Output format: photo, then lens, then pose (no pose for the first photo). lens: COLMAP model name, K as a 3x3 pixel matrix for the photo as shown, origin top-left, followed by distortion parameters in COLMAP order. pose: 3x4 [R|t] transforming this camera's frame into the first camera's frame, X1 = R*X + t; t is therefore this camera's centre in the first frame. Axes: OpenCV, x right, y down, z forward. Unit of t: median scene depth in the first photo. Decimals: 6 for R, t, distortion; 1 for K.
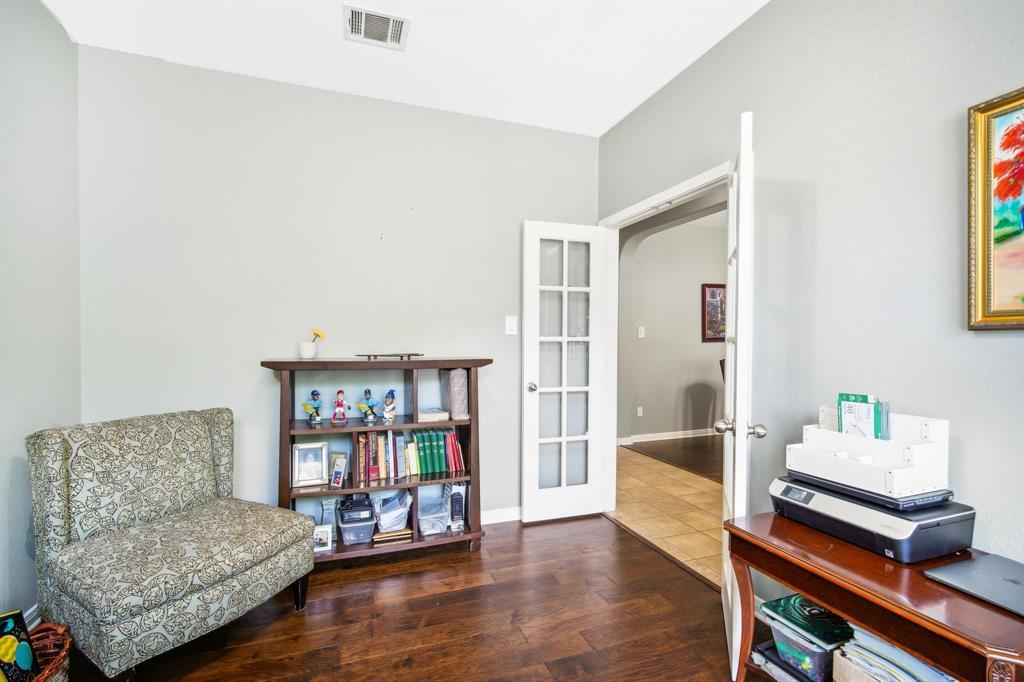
lens RADIAL K [[454.4, 0, 509.4], [0, 454.4, 342.1], [0, 0, 1]] dist [-0.012286, 0.002687]
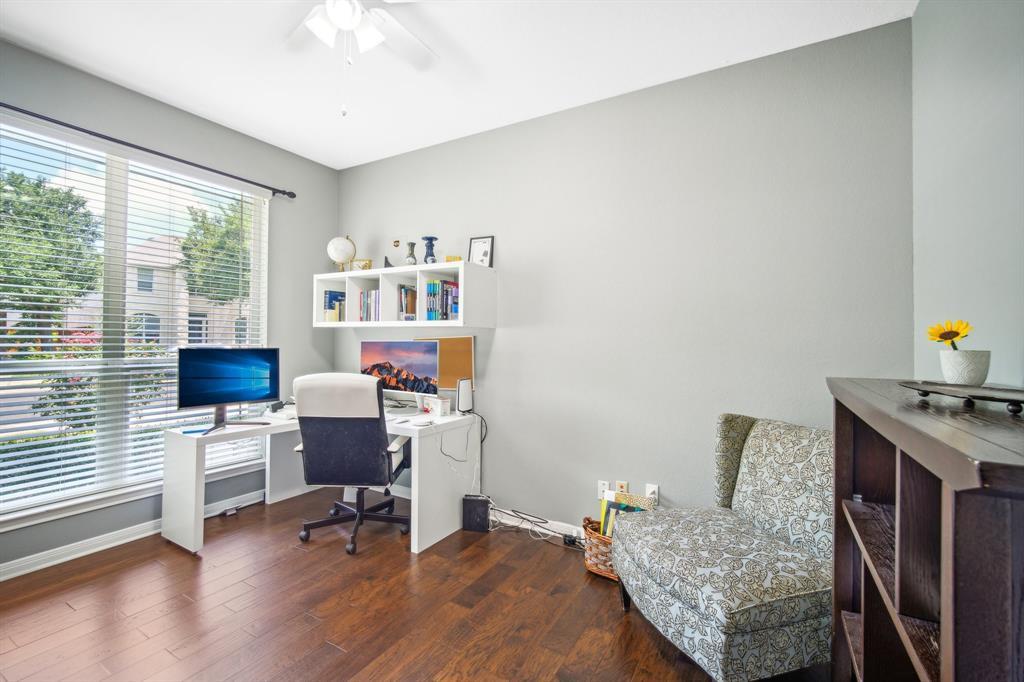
lens RADIAL K [[454.4, 0, 509.3], [0, 454.4, 345.1], [0, 0, 1]] dist [-0.012286, 0.002687]
pose [[-0.774487, -0.005777, -0.632564, 0.252232], [-0.013922, 0.999872, 0.007915, -0.001908], [0.632437, 0.014937, -0.774468, 1.412950]]
